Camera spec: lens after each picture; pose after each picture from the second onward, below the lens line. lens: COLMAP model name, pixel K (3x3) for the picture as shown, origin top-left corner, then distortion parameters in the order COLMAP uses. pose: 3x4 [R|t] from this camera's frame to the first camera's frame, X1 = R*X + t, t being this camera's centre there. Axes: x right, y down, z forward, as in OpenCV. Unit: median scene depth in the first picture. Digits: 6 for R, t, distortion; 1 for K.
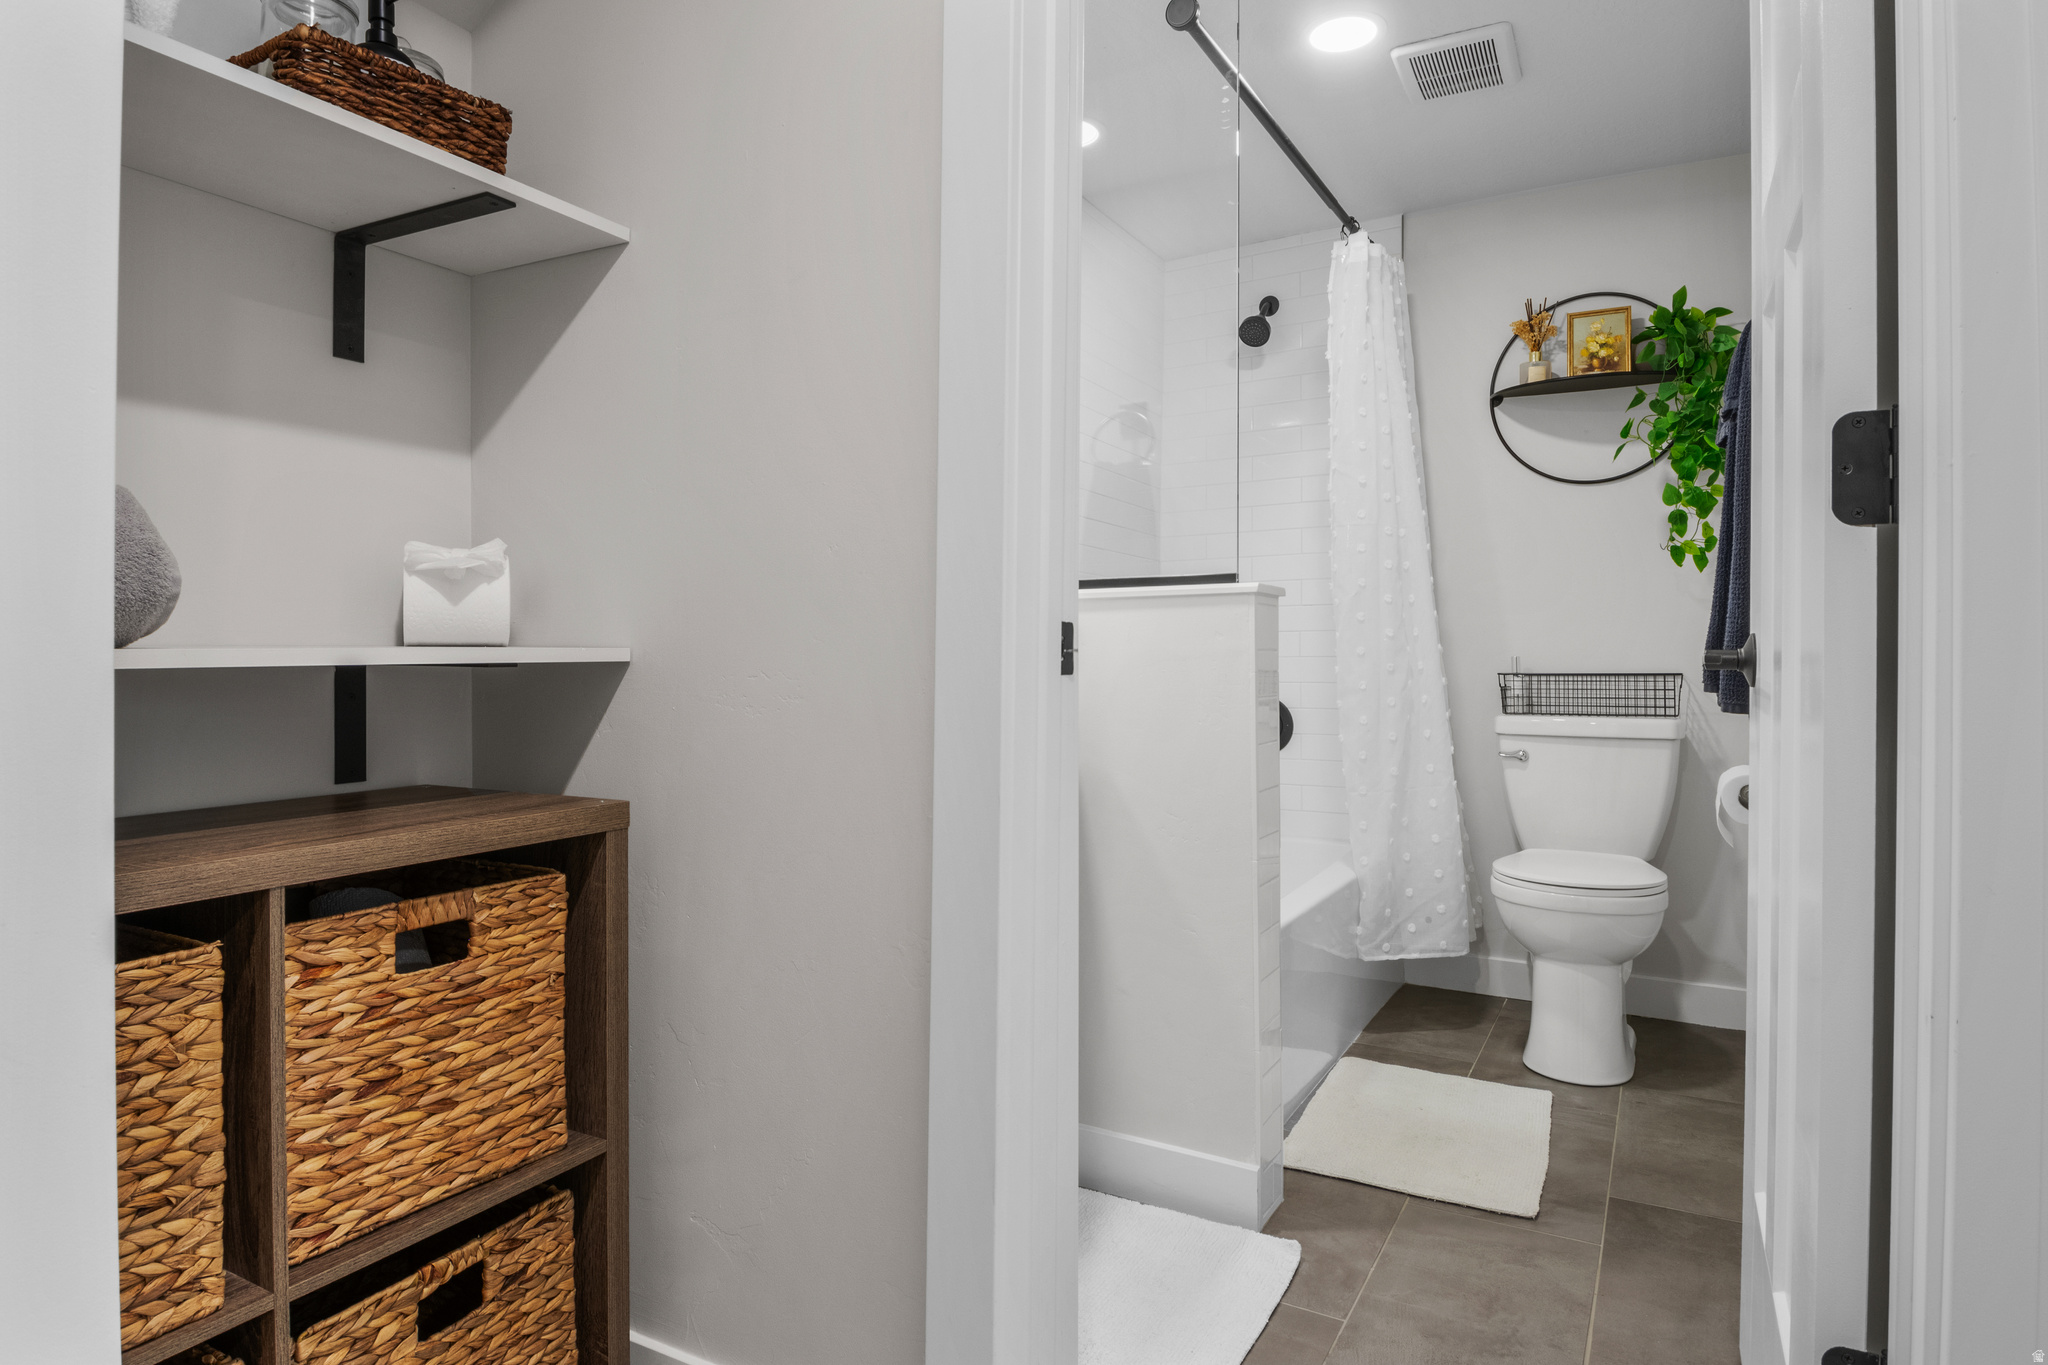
lens RADIAL K [[1087.7, 0, 1025.0], [0, 1087.7, 670.0], [0, 0, 1]] dist [-0.014012, 0.002318]
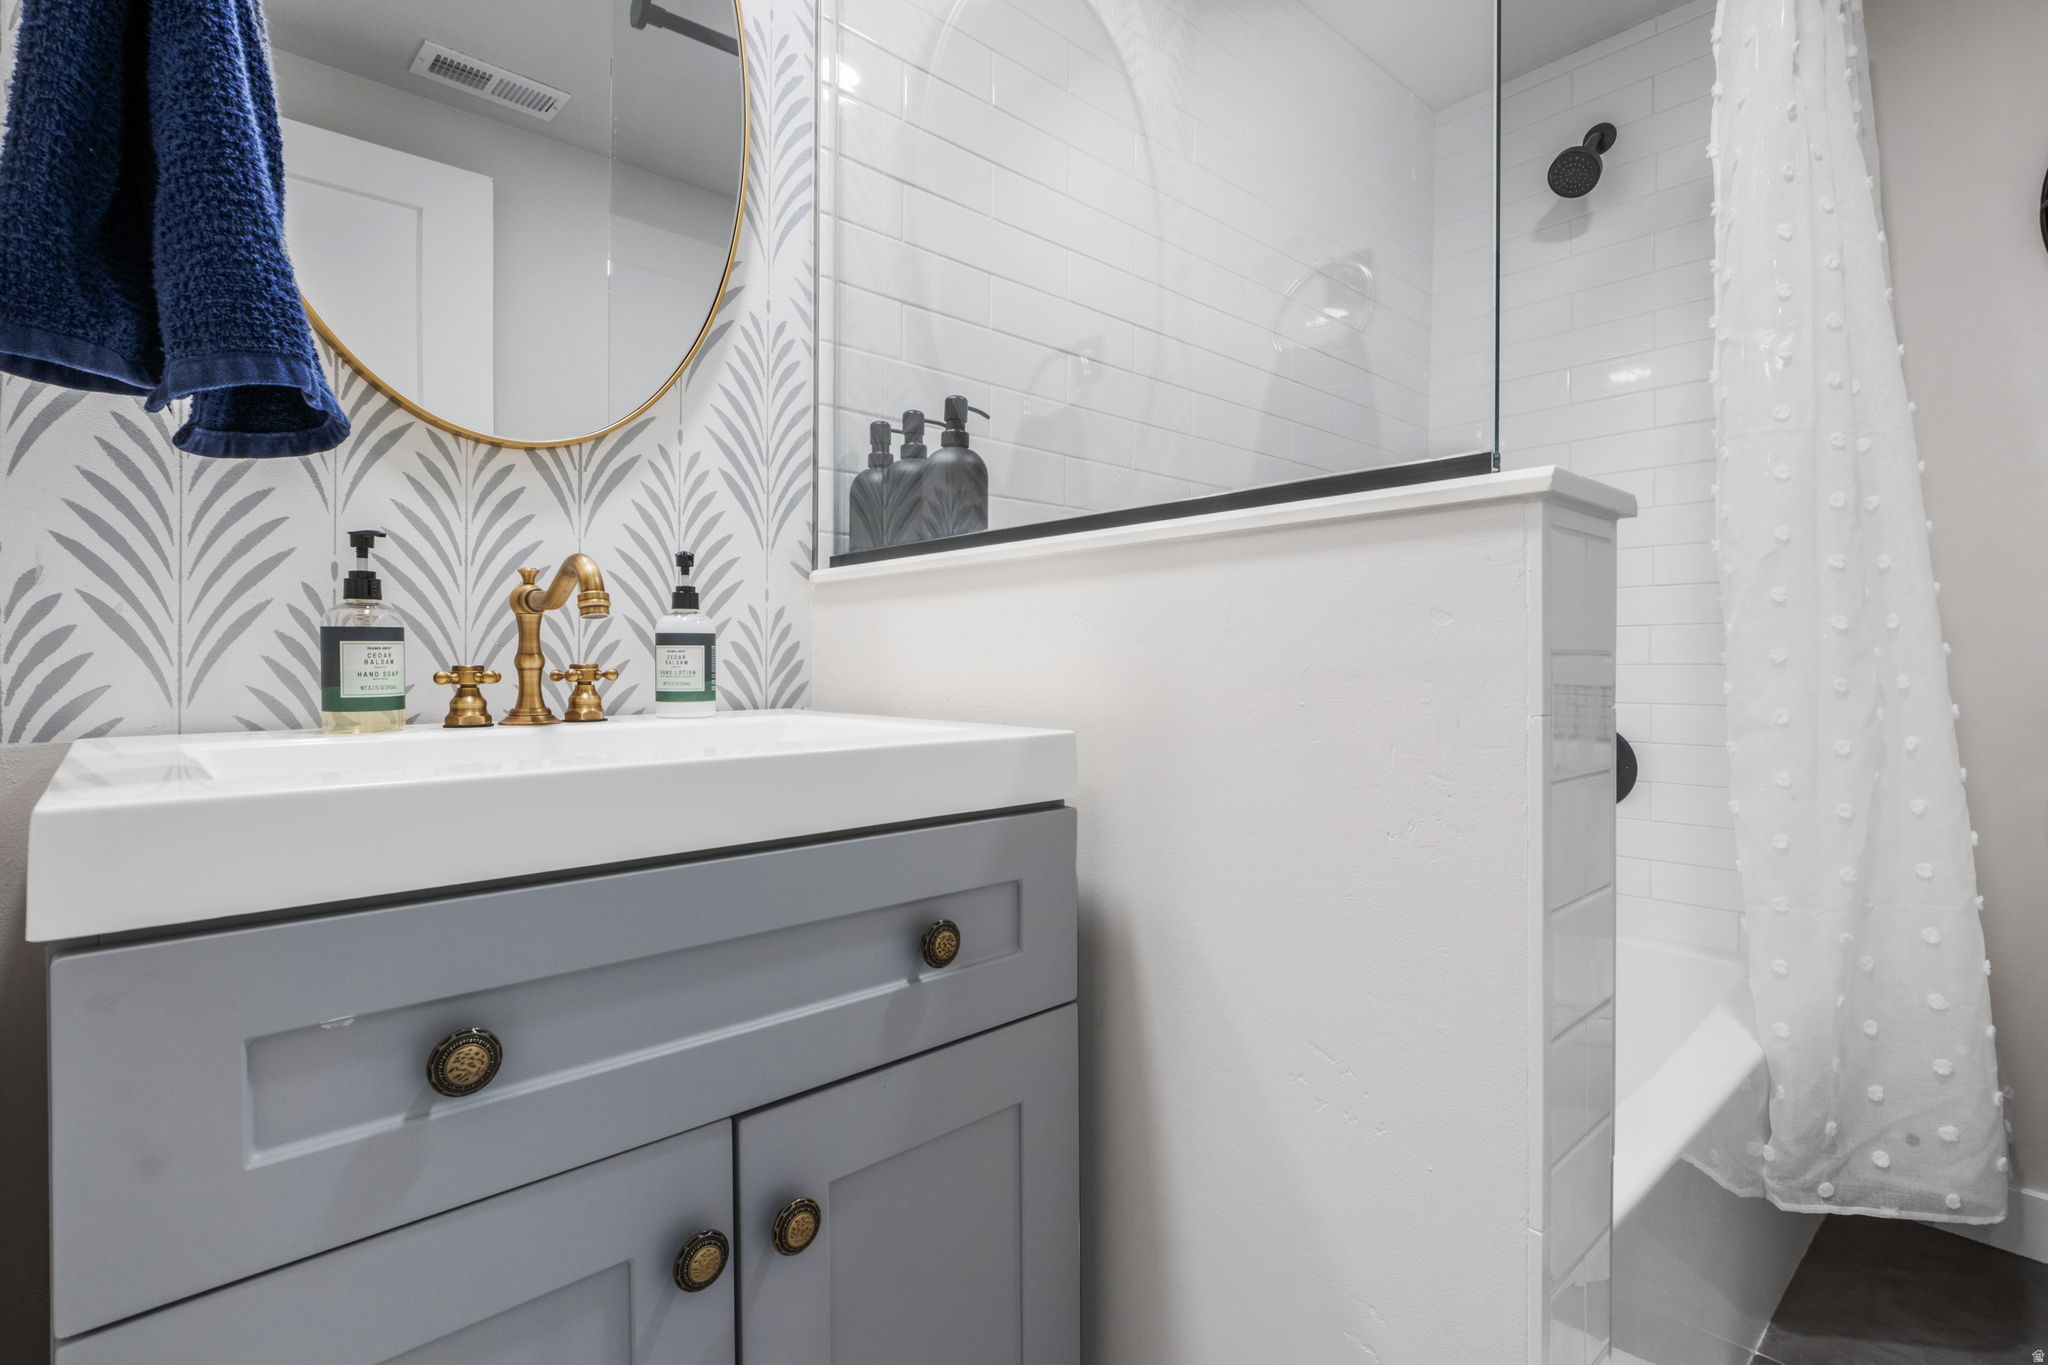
lens RADIAL K [[984.5, 0, 1023.8], [0, 984.5, 685.4], [0, 0, 1]] dist [-0.017217, -0.000134]
pose [[0.951039, 0.005935, -0.309013, 0.093231], [-0.002739, 0.999938, 0.010777, -0.006626], [0.309058, -0.009403, 0.950997, 0.399879]]
